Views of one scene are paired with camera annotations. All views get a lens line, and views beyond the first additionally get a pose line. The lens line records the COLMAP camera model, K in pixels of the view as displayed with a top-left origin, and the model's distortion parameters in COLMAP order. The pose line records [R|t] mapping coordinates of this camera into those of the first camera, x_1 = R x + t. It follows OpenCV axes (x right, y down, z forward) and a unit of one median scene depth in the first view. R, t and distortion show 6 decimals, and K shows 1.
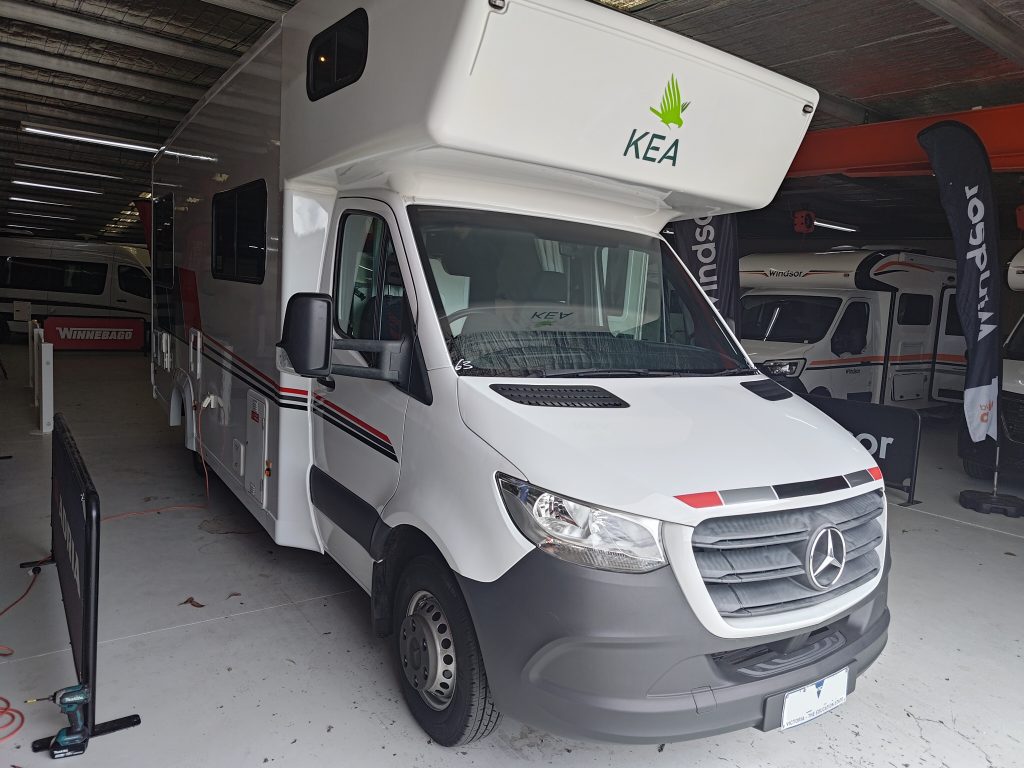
lens RADIAL K [[701.0, 0, 512.0], [0, 701.0, 384.0], [0, 0, 1]] dist [0.055925, -0.110891]
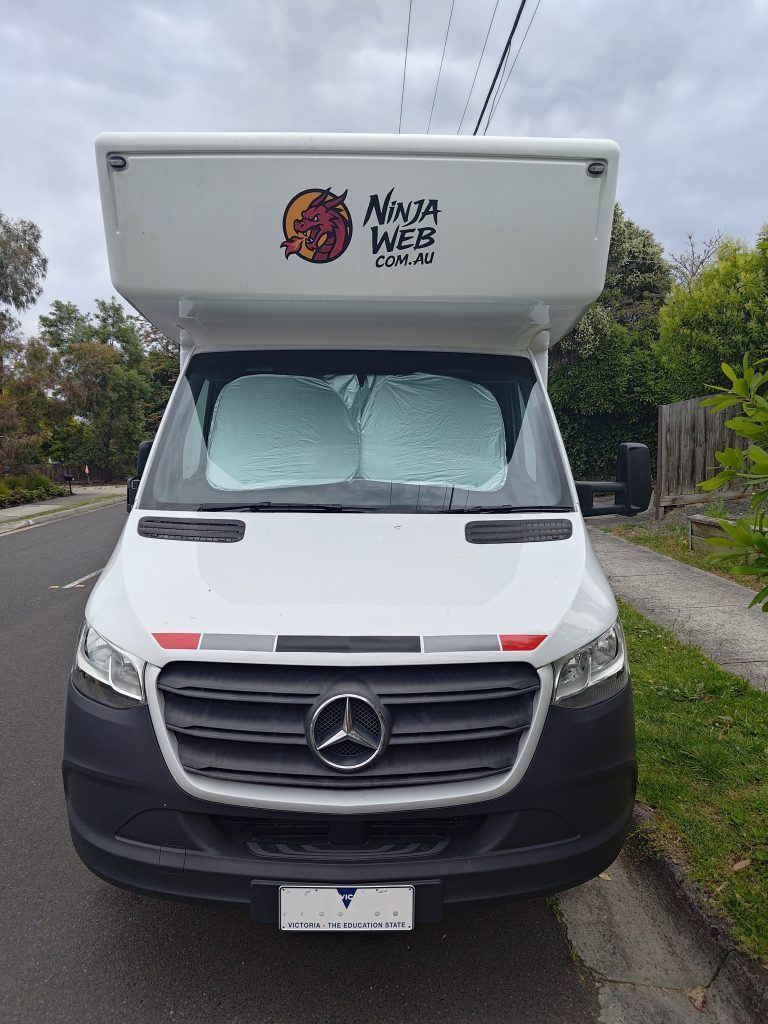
lens RADIAL K [[716.3, 0, 387.7], [0, 716.3, 510.4], [0, 0, 1]] dist [0.021470, -0.001241]
pose [[0.840193, -0.001358, -0.542286, 0.921595], [-0.017500, 0.999408, -0.029616, 0.015516], [0.542006, 0.034373, 0.839672, 0.320157]]
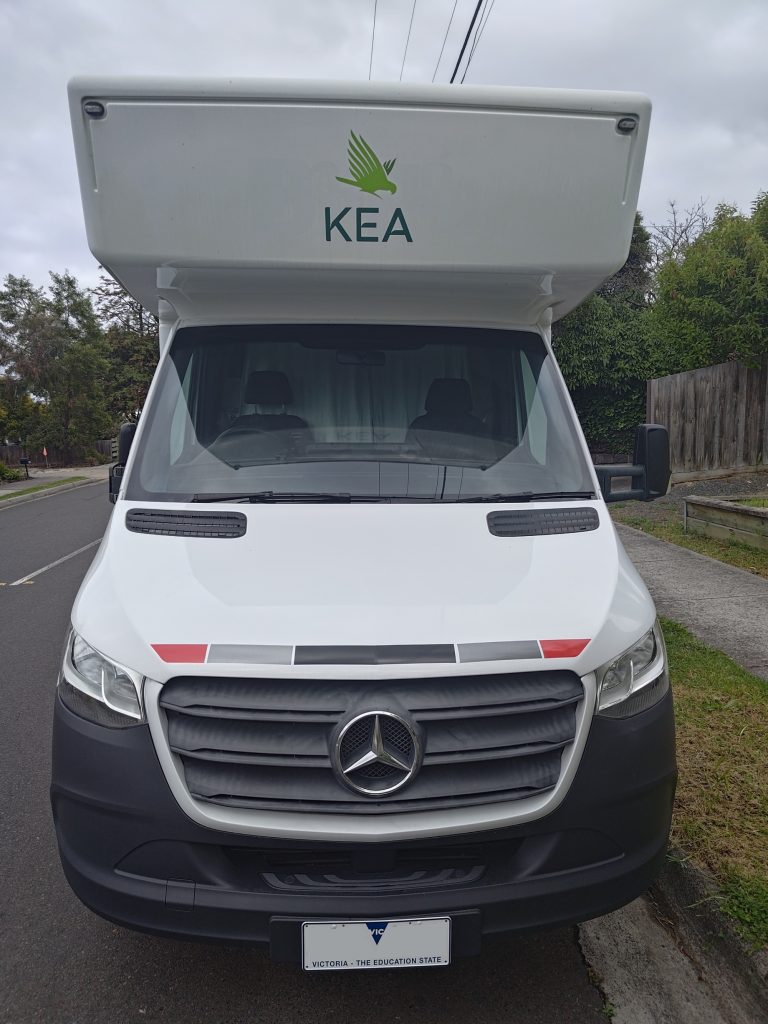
lens RADIAL K [[719.7, 0, 384.0], [0, 719.7, 512.0], [0, 0, 1]] dist [0.013150, -0.000717]
pose [[0.862374, 0.009812, -0.506176, 0.815832], [-0.009366, 0.999950, 0.003427, -0.003633], [0.506184, 0.001786, 0.862423, 0.359436]]
